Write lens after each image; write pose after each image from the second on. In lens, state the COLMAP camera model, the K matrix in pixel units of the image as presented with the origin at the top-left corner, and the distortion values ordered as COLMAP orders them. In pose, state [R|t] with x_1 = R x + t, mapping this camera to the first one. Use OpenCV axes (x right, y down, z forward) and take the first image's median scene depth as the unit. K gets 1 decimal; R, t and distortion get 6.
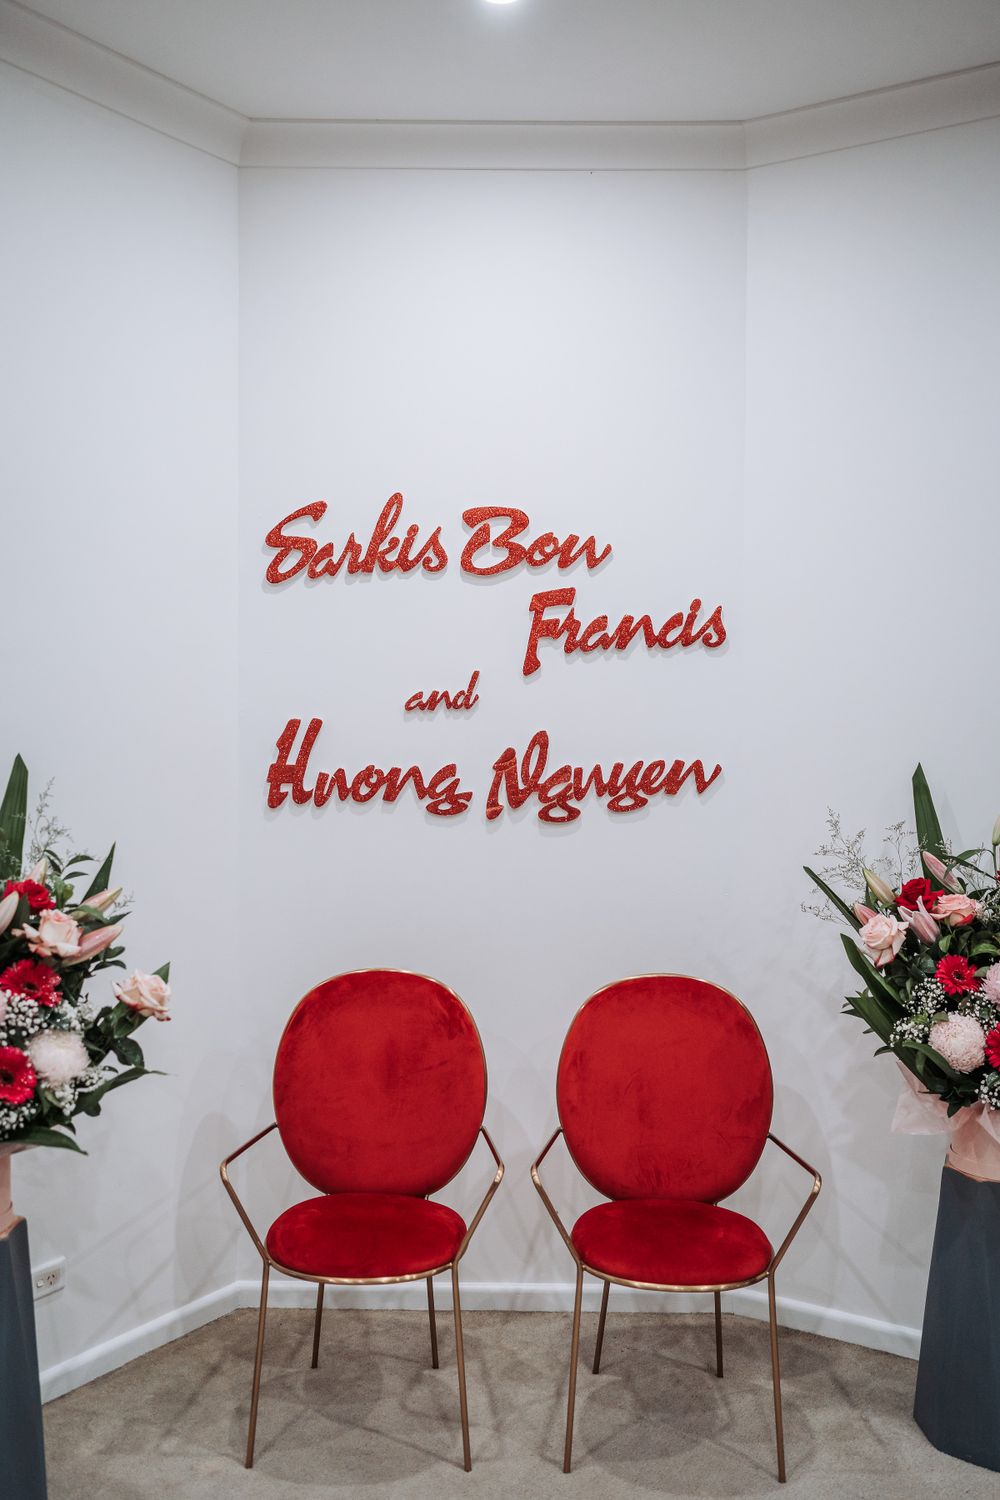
lens RADIAL K [[1532.9, 0, 496.2], [0, 1532.9, 723.0], [0, 0, 1]] dist [0.008629, -0.001174]
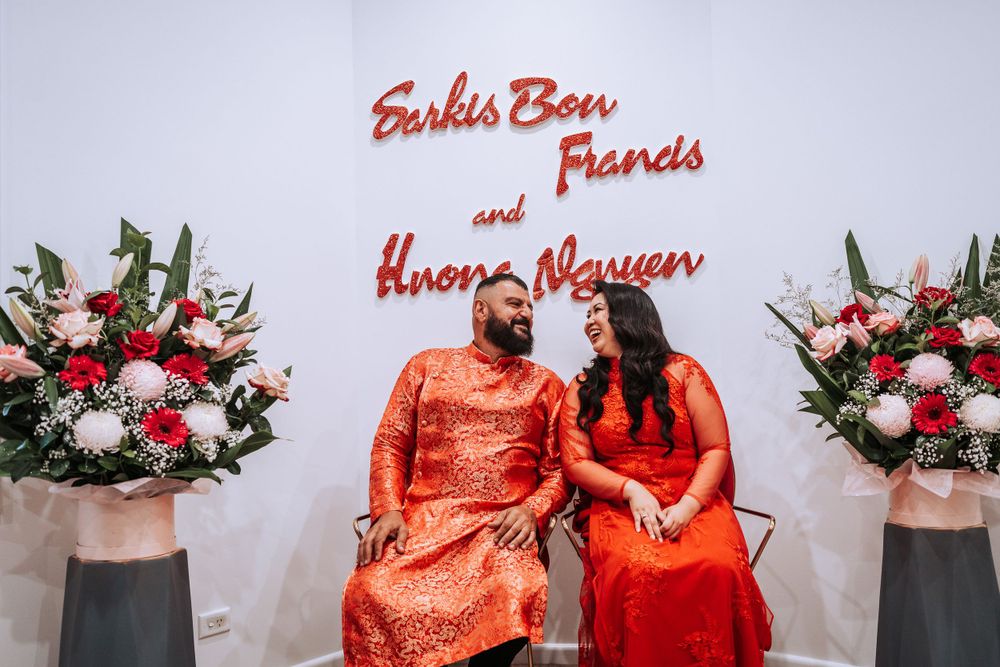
lens RADIAL K [[986.4, 0, 505.5], [0, 986.4, 354.3], [0, 0, 1]] dist [0.006247, 0.001739]
pose [[0.996211, -0.033130, -0.080408, 0.038699], [0.027381, 0.997059, -0.071580, 0.175390], [0.082543, 0.069107, 0.994189, 0.116965]]
